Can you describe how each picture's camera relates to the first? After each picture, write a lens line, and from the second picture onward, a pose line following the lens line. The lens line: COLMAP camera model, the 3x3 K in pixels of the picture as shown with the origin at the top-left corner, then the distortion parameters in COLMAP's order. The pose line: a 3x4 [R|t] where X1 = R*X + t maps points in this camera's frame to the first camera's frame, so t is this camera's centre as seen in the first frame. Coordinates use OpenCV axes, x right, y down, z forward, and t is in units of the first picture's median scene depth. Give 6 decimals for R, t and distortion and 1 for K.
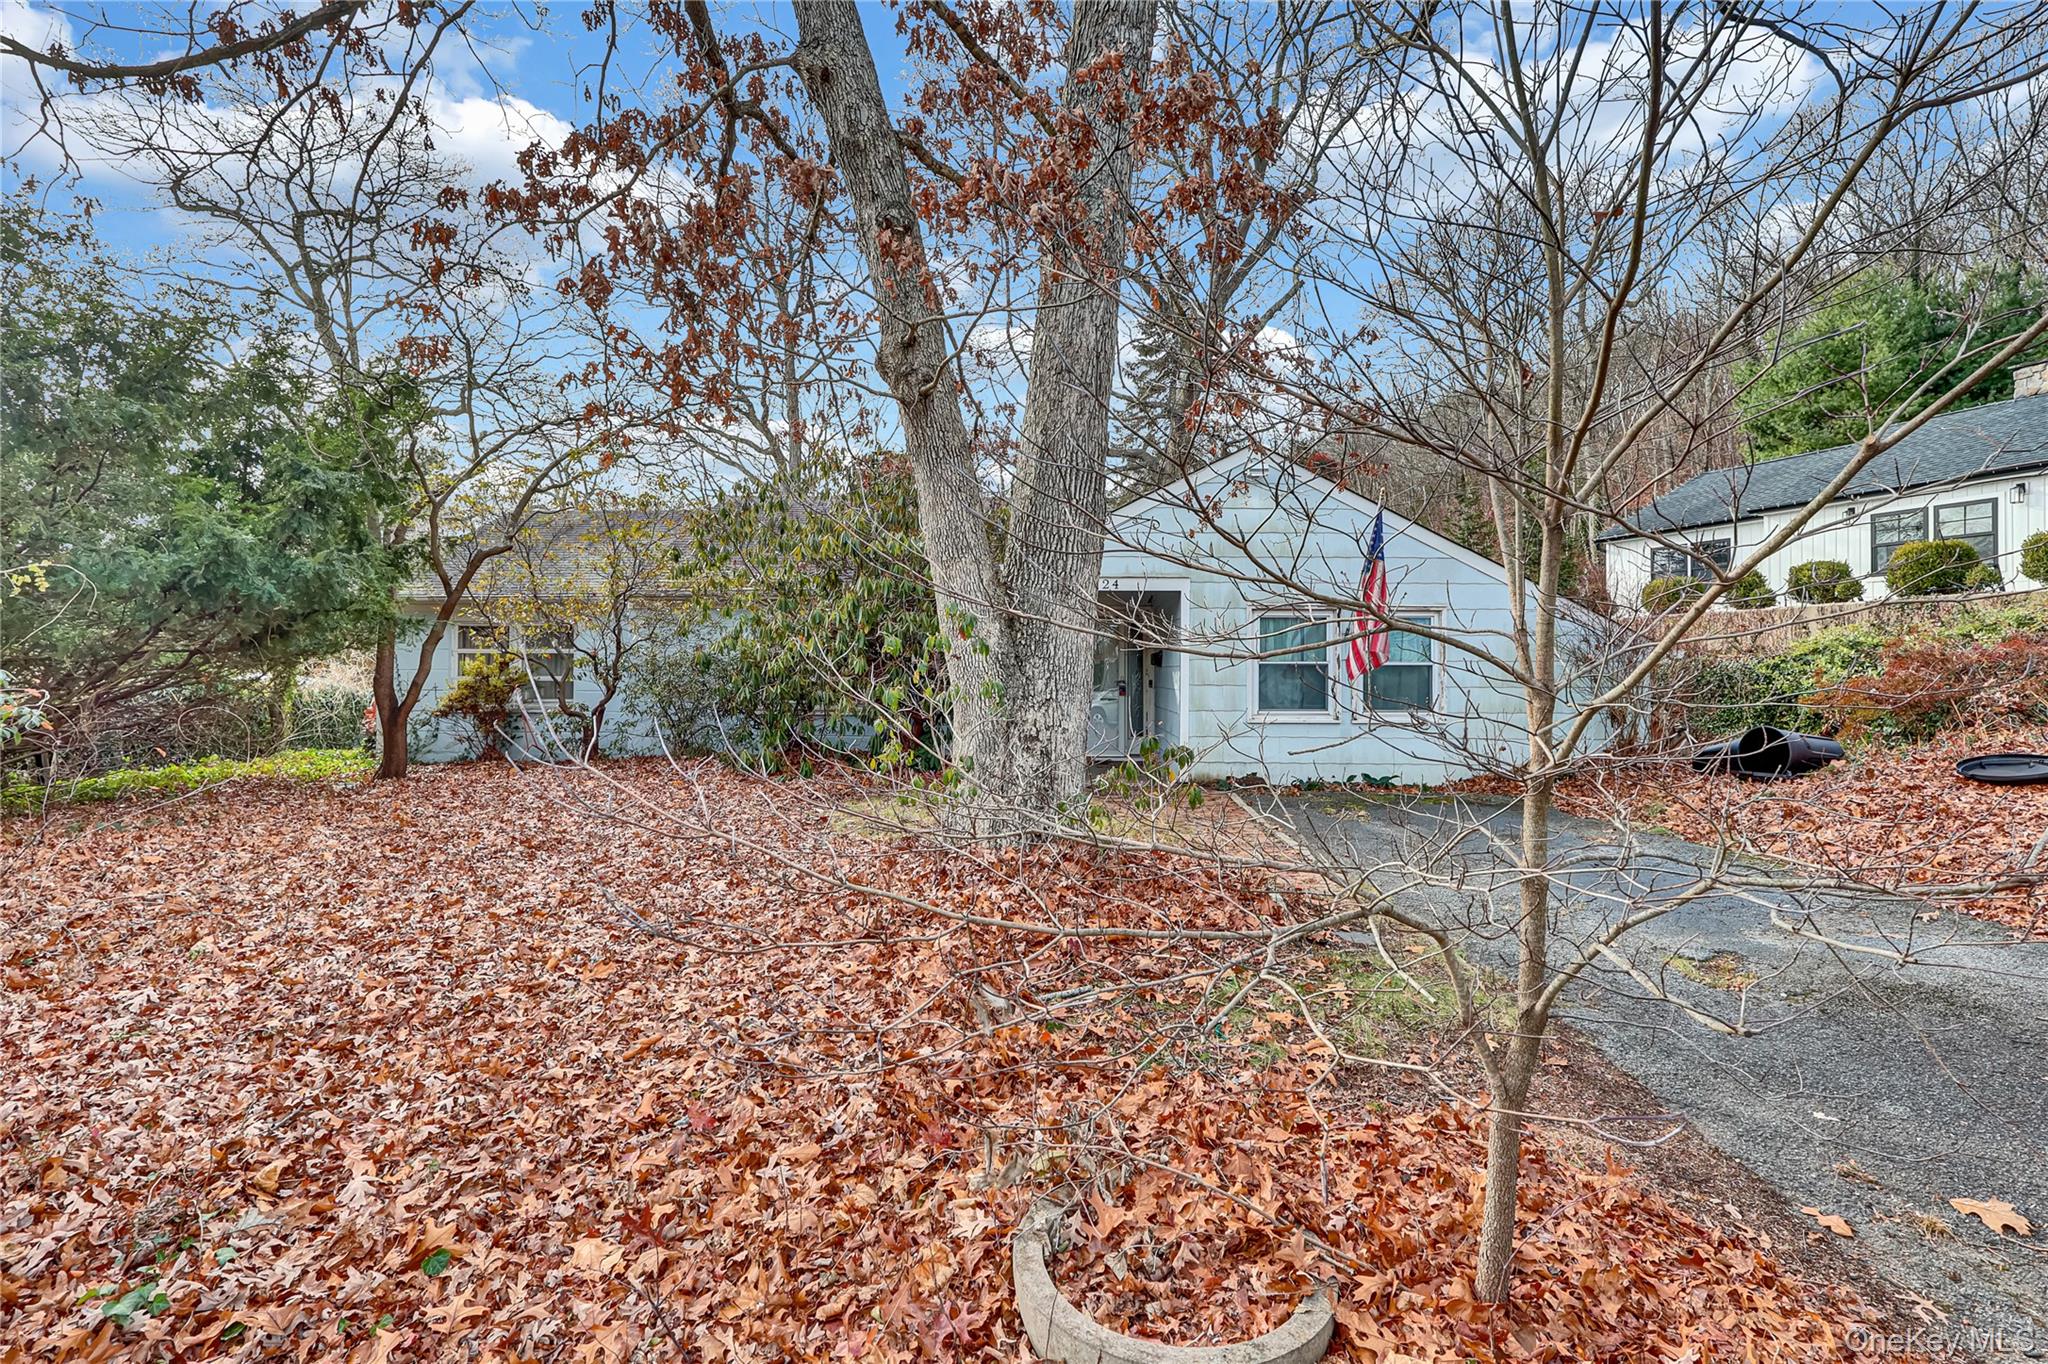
lens RADIAL K [[949.3, 0, 1028.4], [0, 949.3, 675.1], [0, 0, 1]] dist [-0.002459, 0.001307]
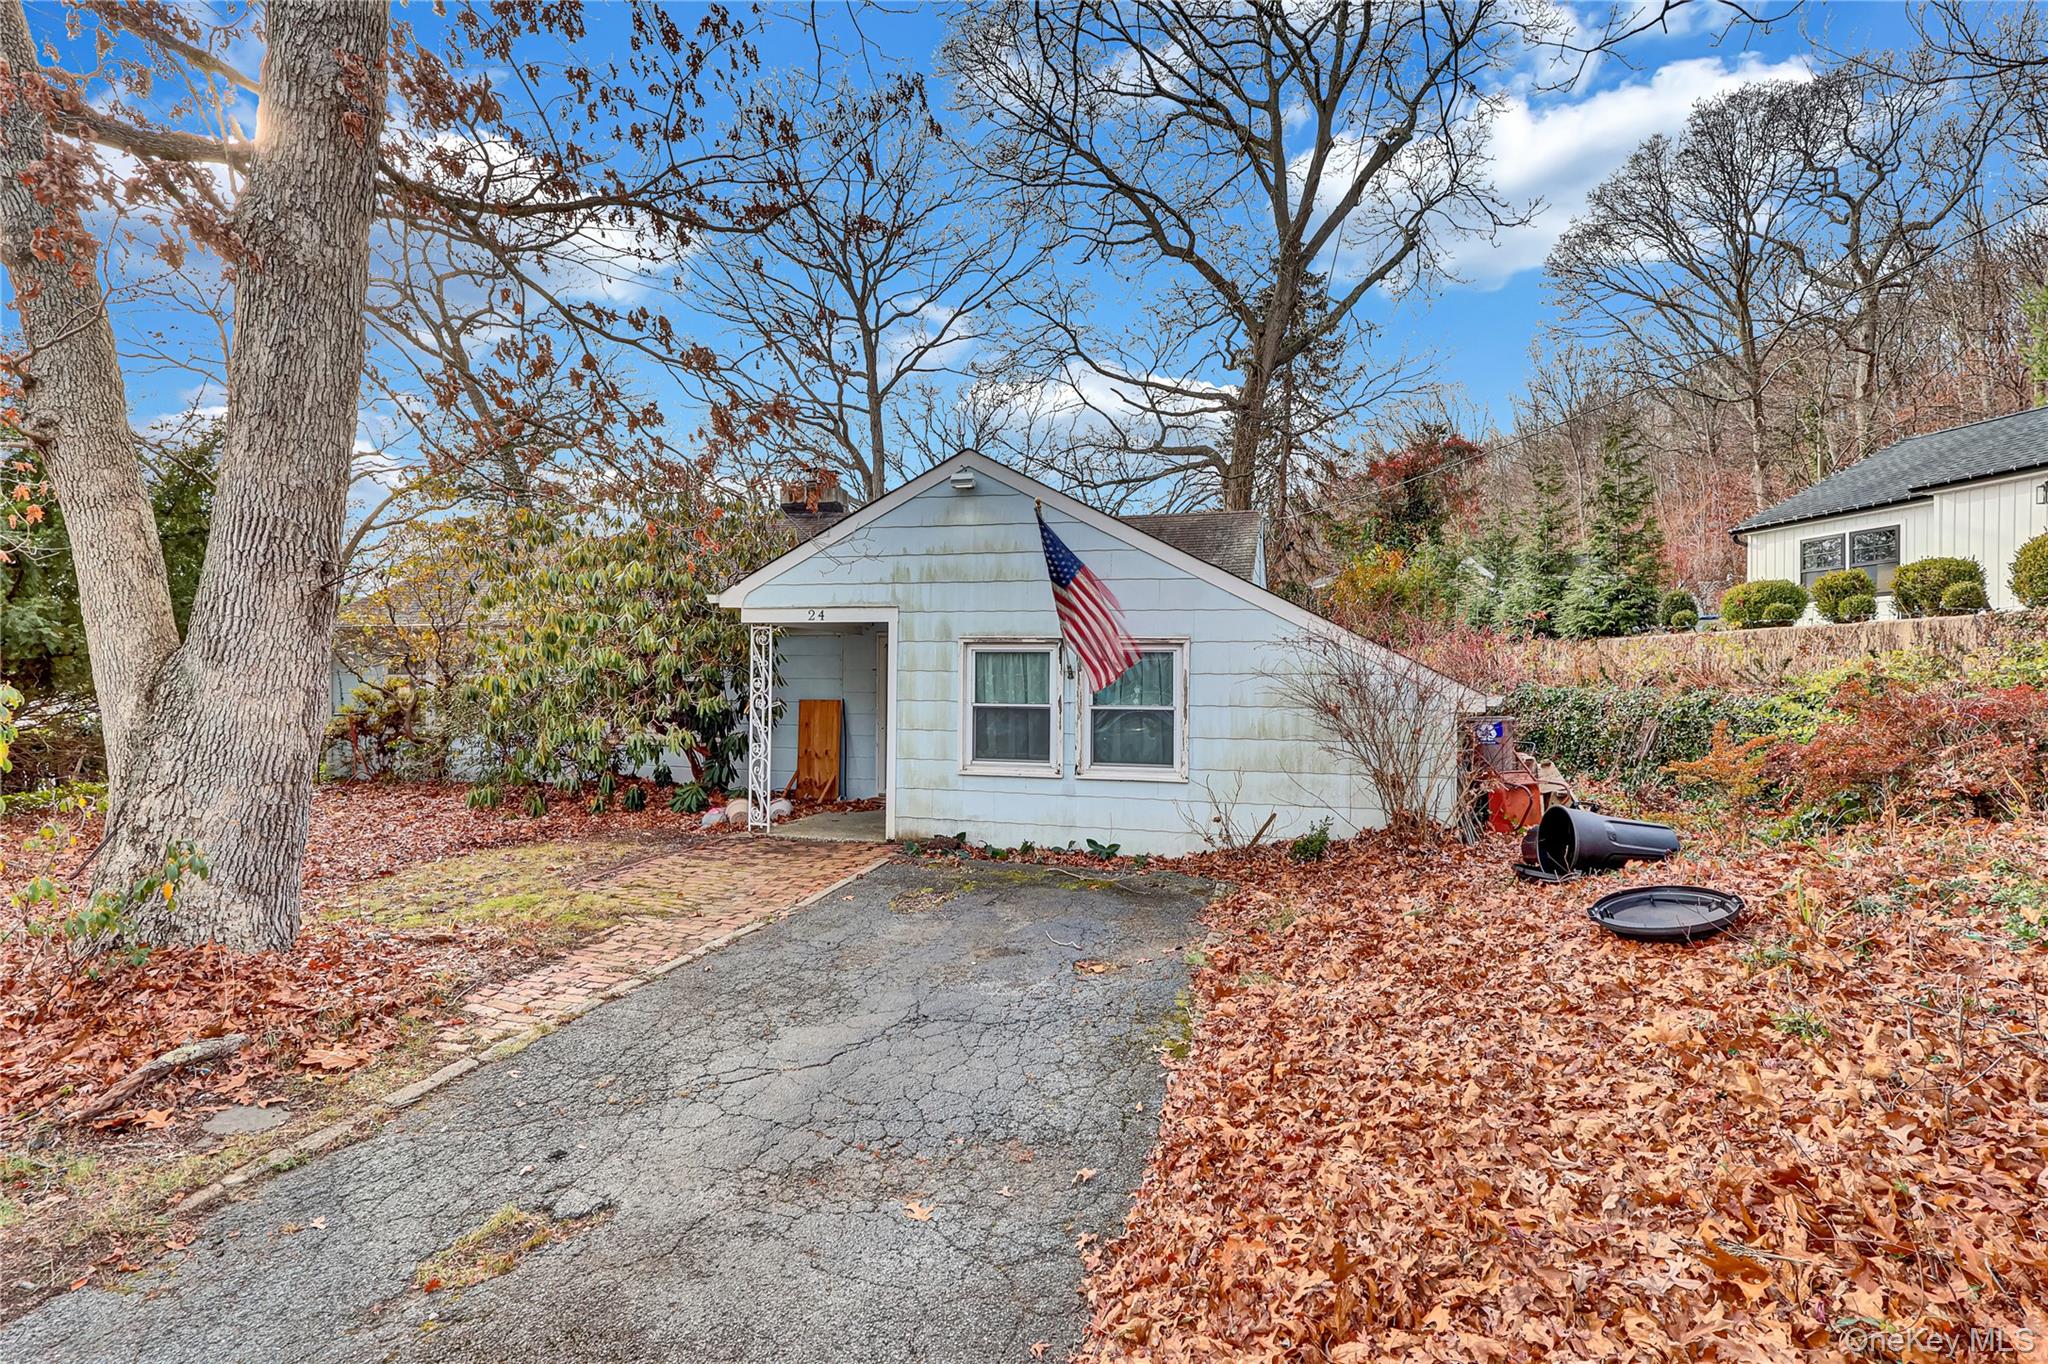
lens RADIAL K [[960.7, 0, 1026.7], [0, 960.7, 677.7], [0, 0, 1]] dist [0.000447, 0.000225]
pose [[0.970498, 0.005398, -0.241048, 0.500690], [-0.005134, 0.999985, 0.001724, -0.039203], [0.241054, -0.000435, 0.970512, 0.164367]]
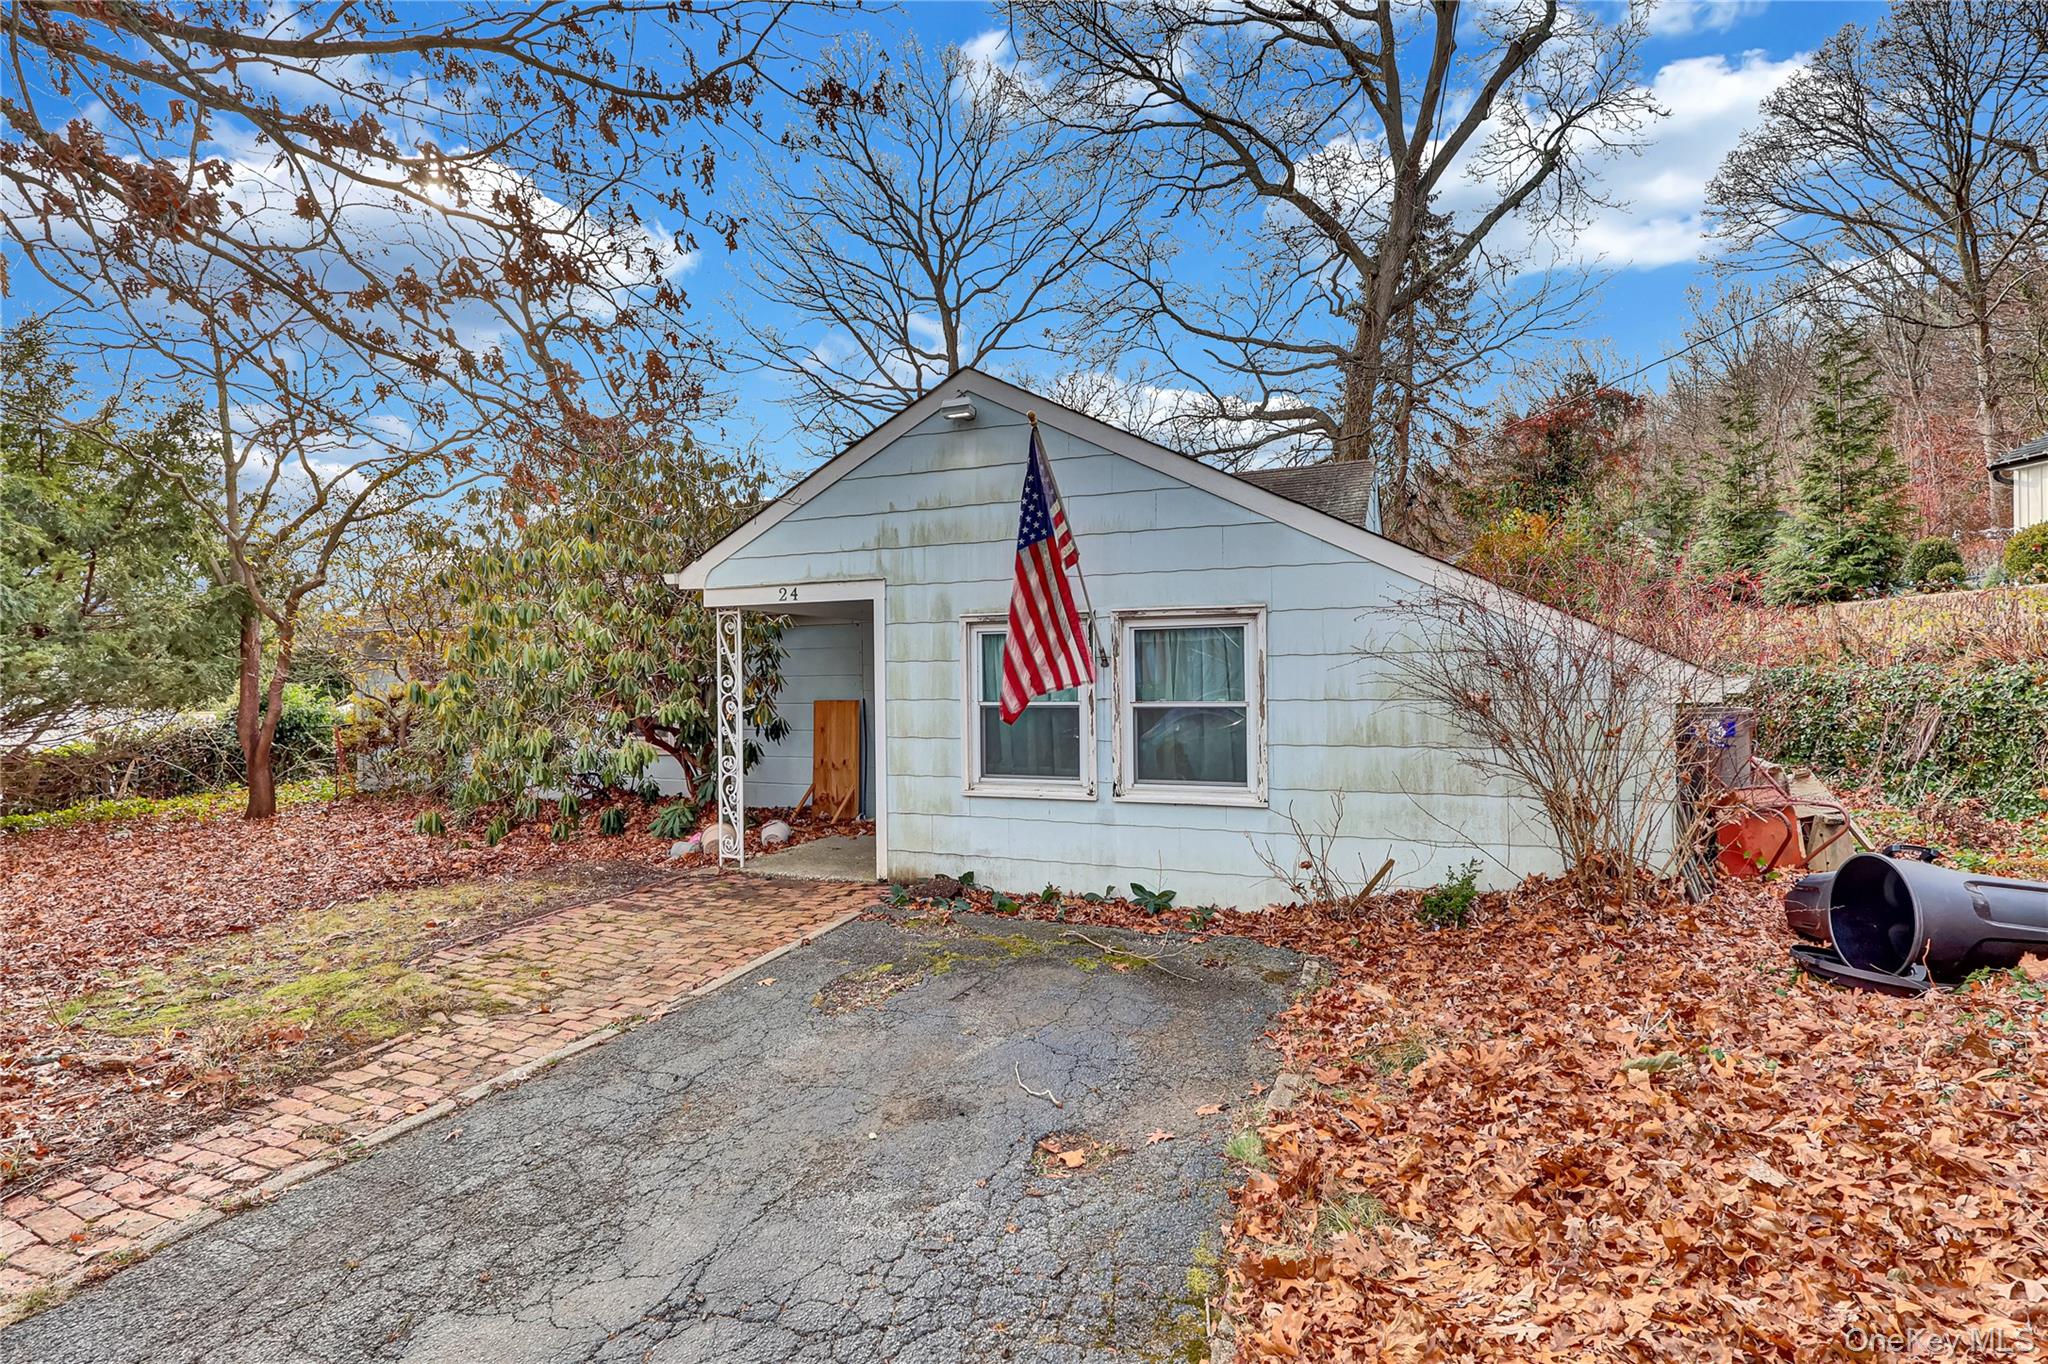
lens RADIAL K [[949.3, 0, 1028.4], [0, 949.3, 675.1], [0, 0, 1]] dist [-0.002459, 0.001307]
pose [[0.933543, -0.014827, -0.358159, 0.509719], [0.016976, 0.999852, 0.002856, -0.034162], [0.358064, -0.008747, 0.933656, 0.399147]]
